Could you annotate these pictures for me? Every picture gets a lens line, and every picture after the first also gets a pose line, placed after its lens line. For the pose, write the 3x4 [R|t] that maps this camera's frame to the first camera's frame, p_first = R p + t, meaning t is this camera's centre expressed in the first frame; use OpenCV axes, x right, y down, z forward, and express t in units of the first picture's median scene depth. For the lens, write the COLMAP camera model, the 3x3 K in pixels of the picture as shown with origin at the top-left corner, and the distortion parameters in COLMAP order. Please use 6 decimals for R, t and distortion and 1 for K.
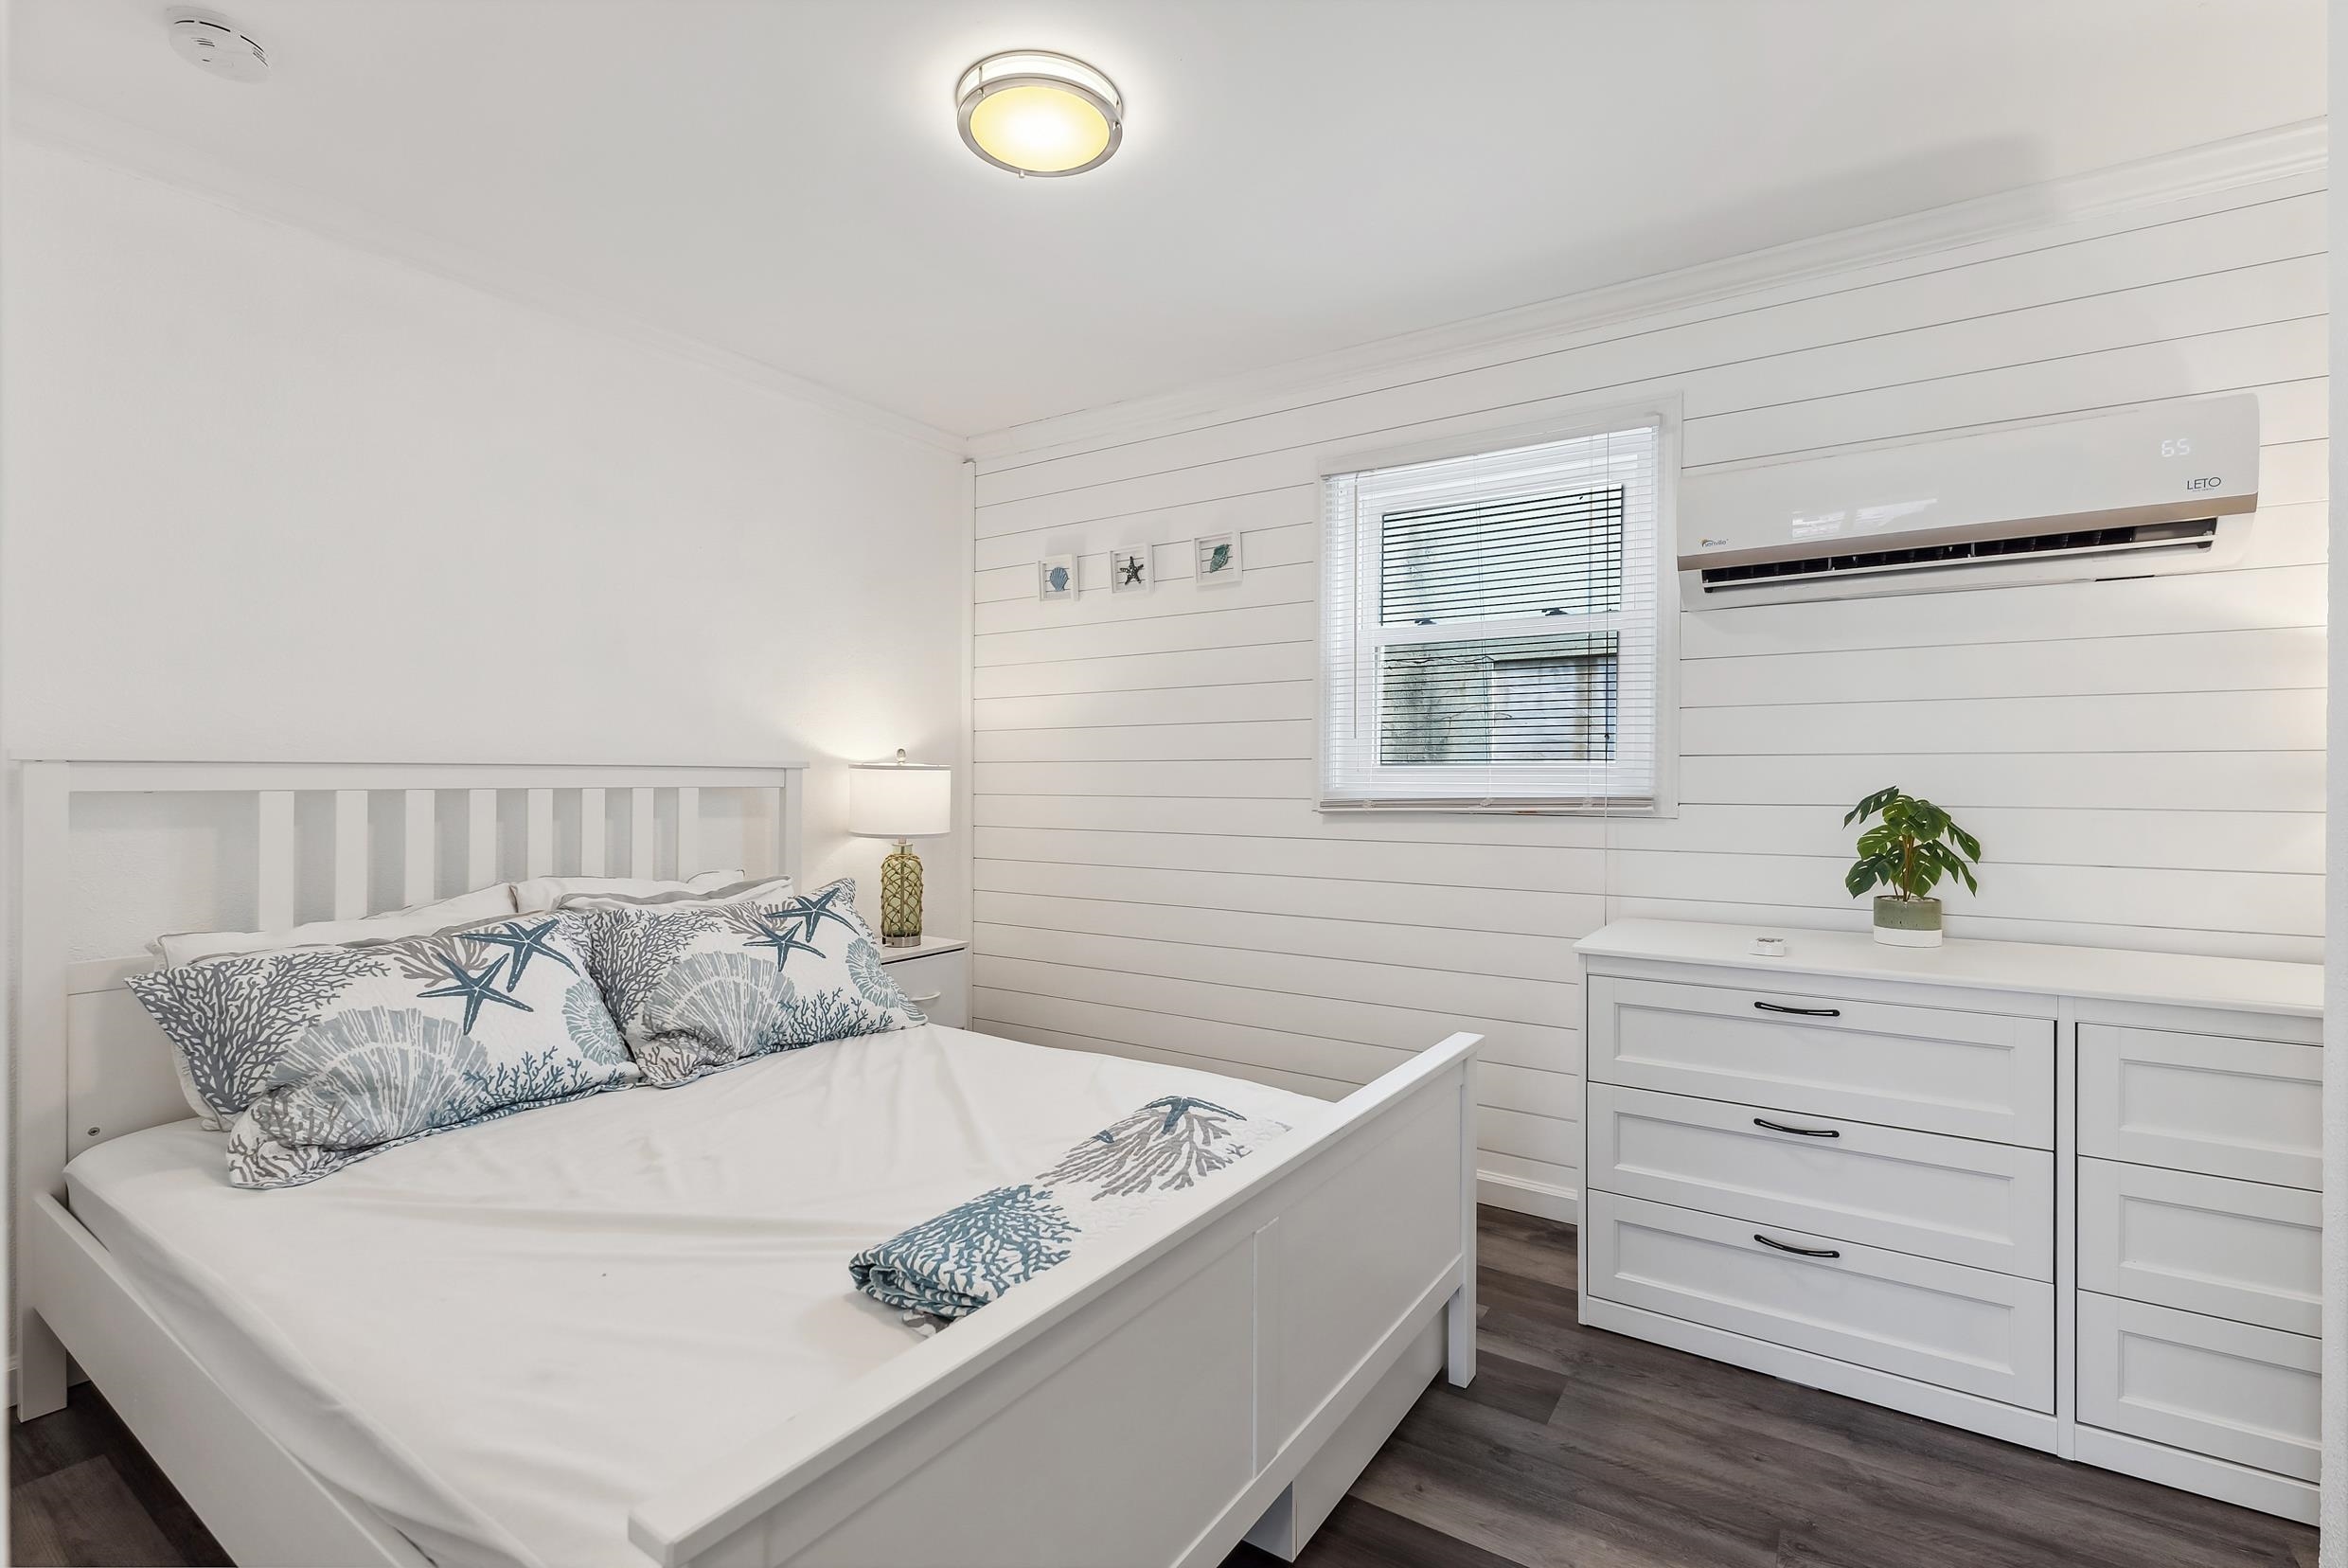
lens RADIAL K [[1062.9, 0, 1174.0], [0, 1062.9, 784.0], [0, 0, 1]] dist [-0.002485, -0.000269]
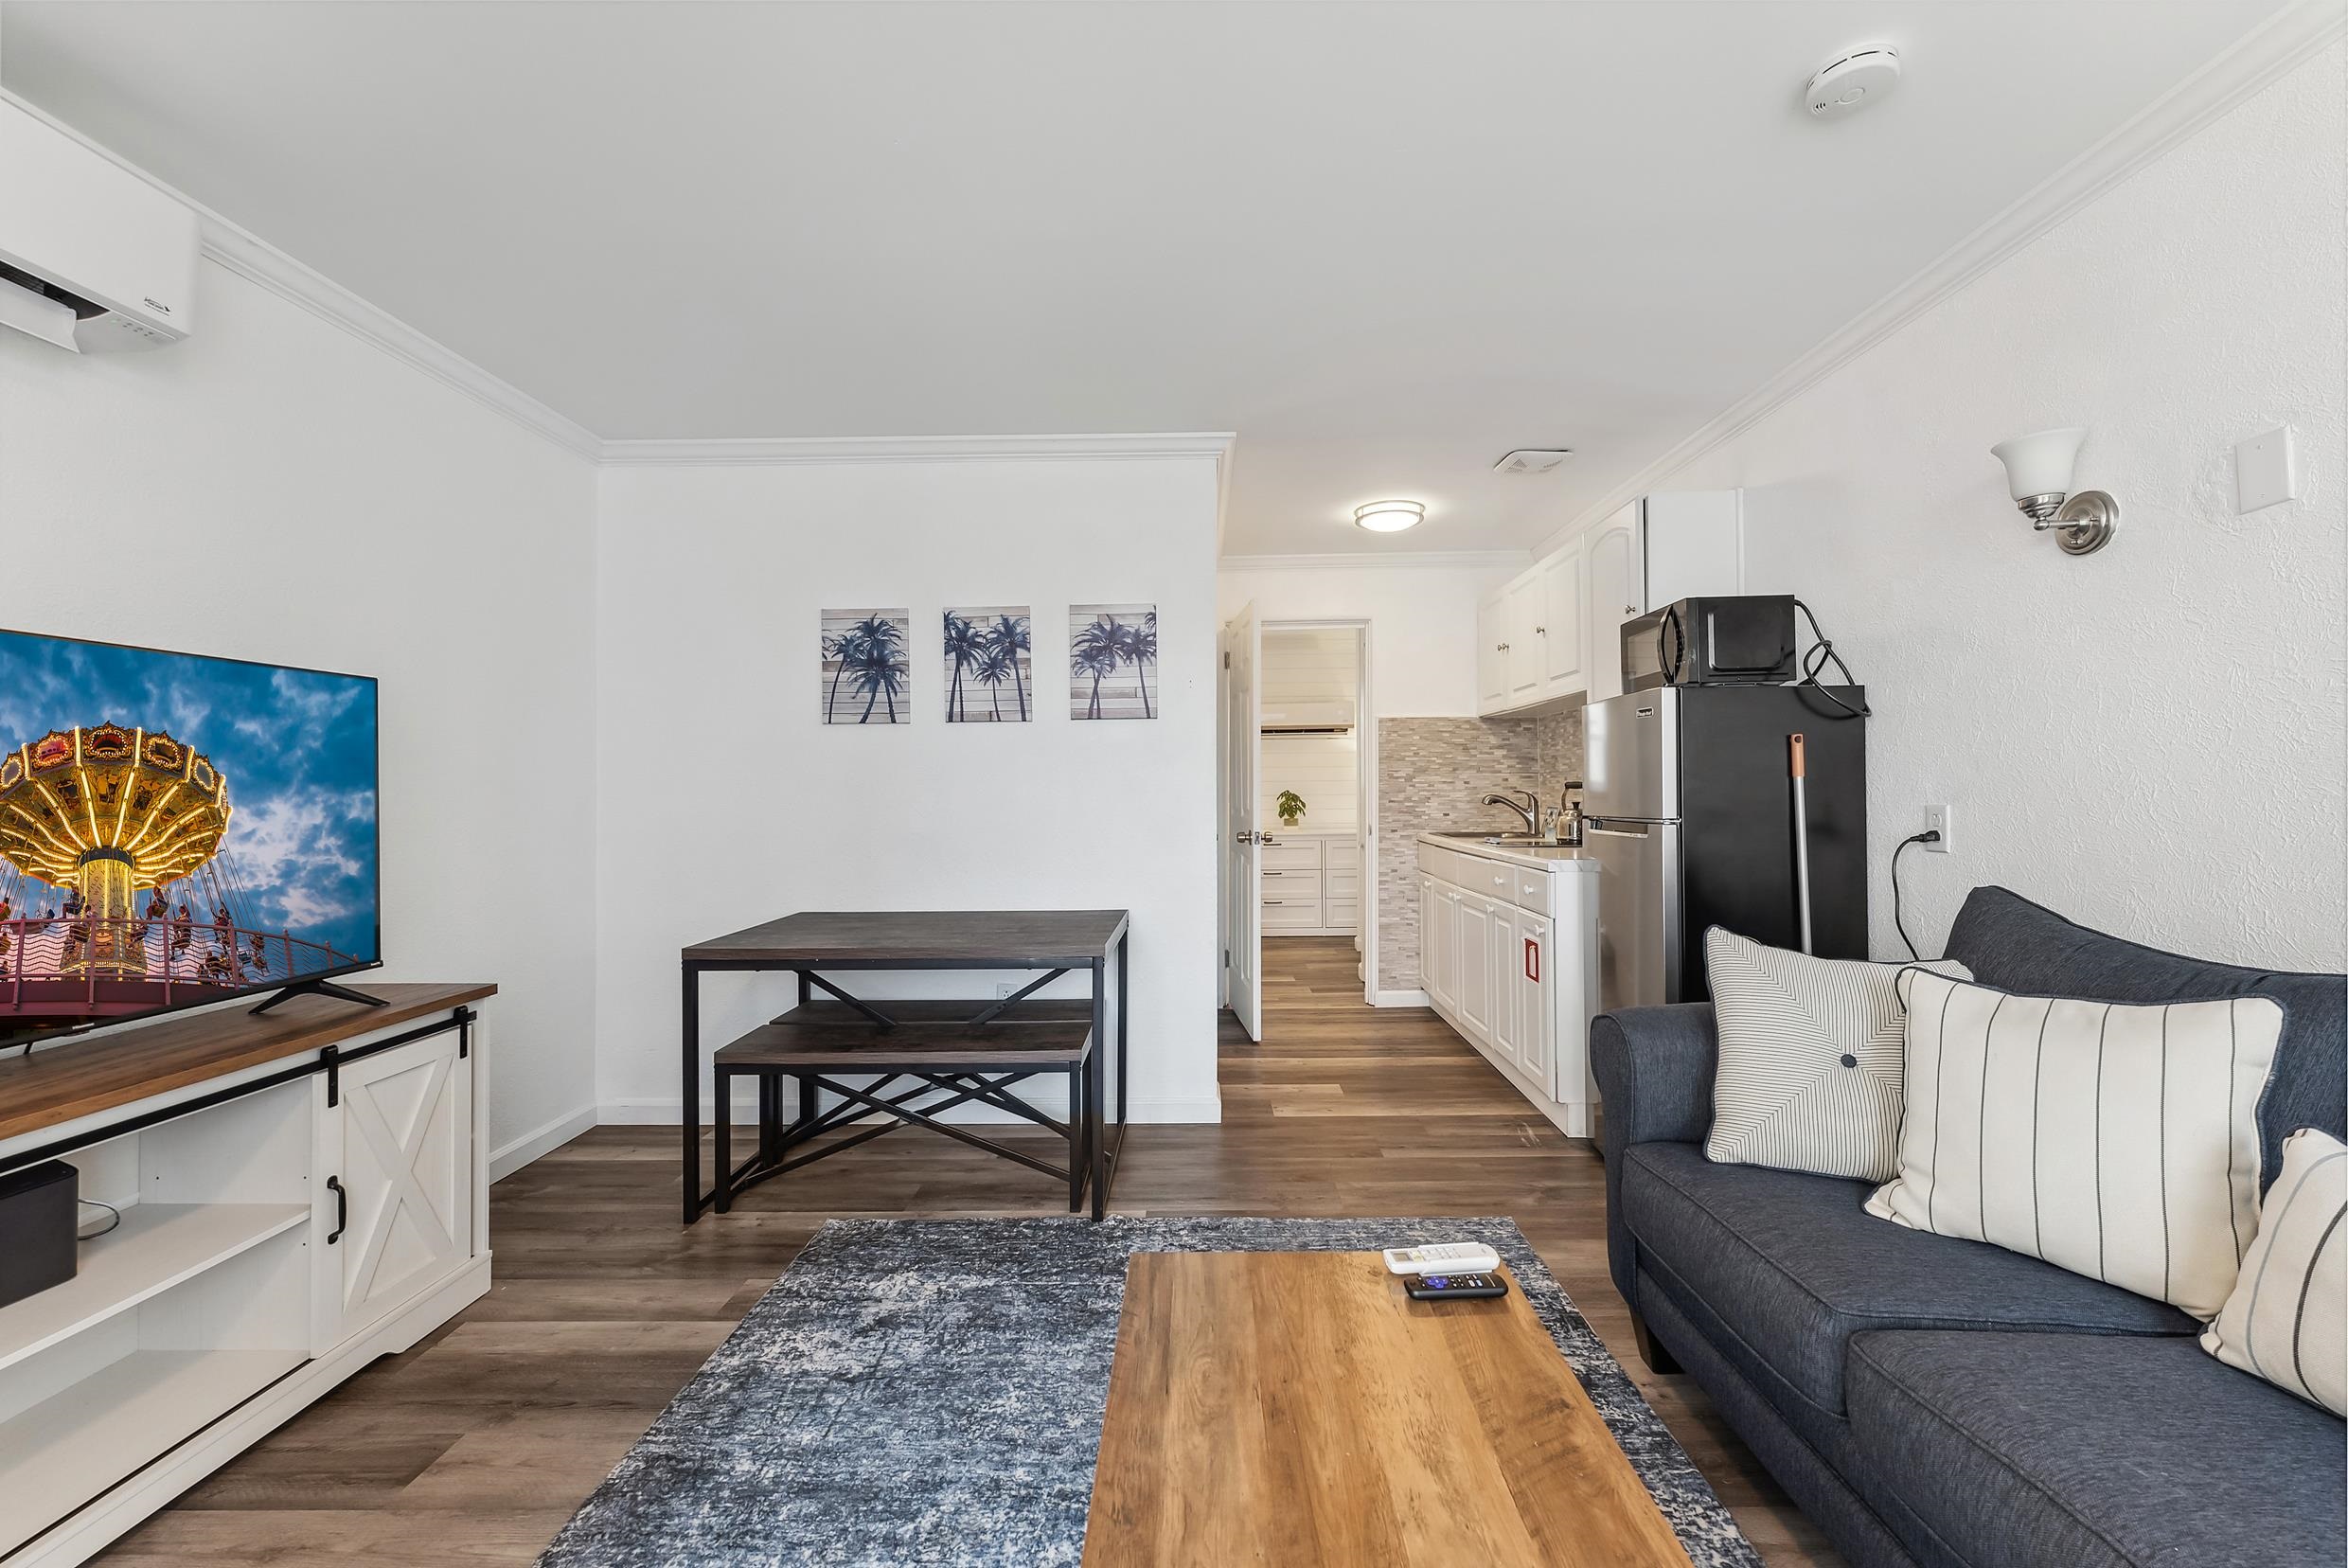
lens RADIAL K [[932.9, 0, 1186.8], [0, 932.9, 795.0], [0, 0, 1]] dist [0.000597, -0.000068]
pose [[0.842988, -0.015831, 0.537700, -1.474641], [0.015393, 0.999867, 0.005305, -0.002696], [-0.537712, 0.003805, 0.843120, -1.686632]]
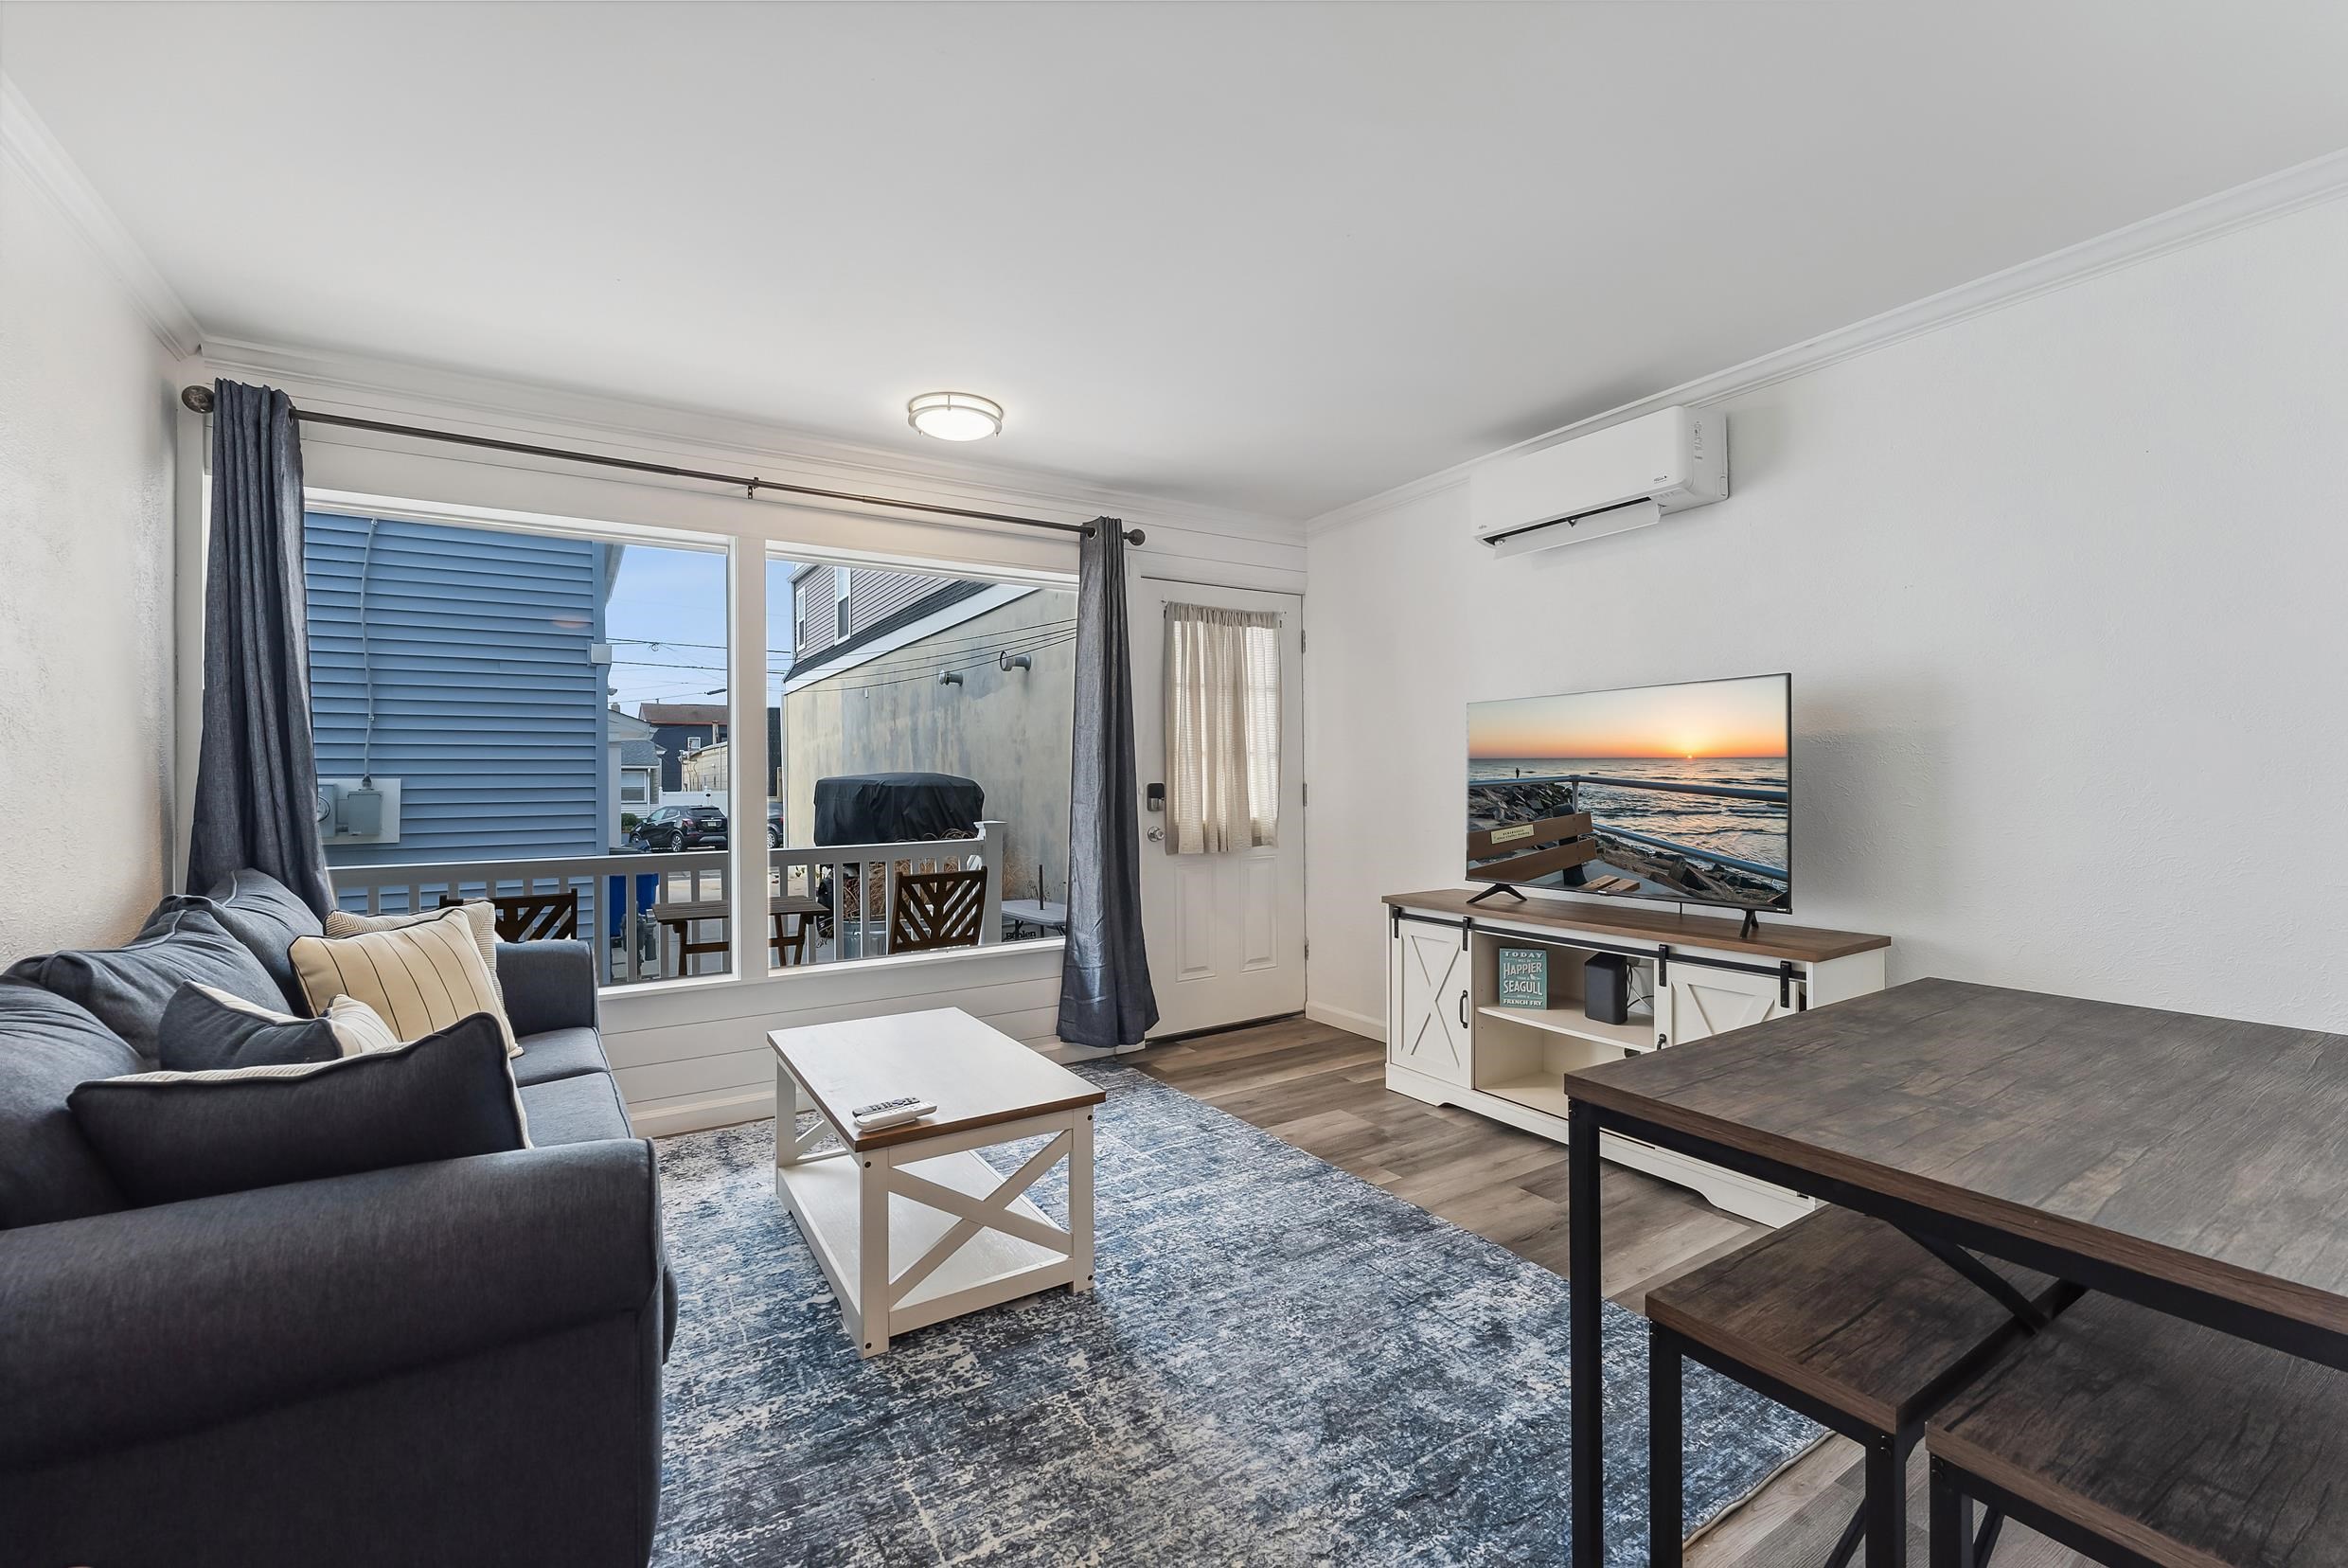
lens RADIAL K [[979.4, 0, 1179.0], [0, 979.4, 765.0], [0, 0, 1]] dist [-0.002586, -0.000629]
pose [[-0.412062, -0.011360, -0.911085, -0.307627], [0.007971, 0.999839, -0.016071, -0.002788], [0.911121, -0.013885, -0.411906, -0.660268]]
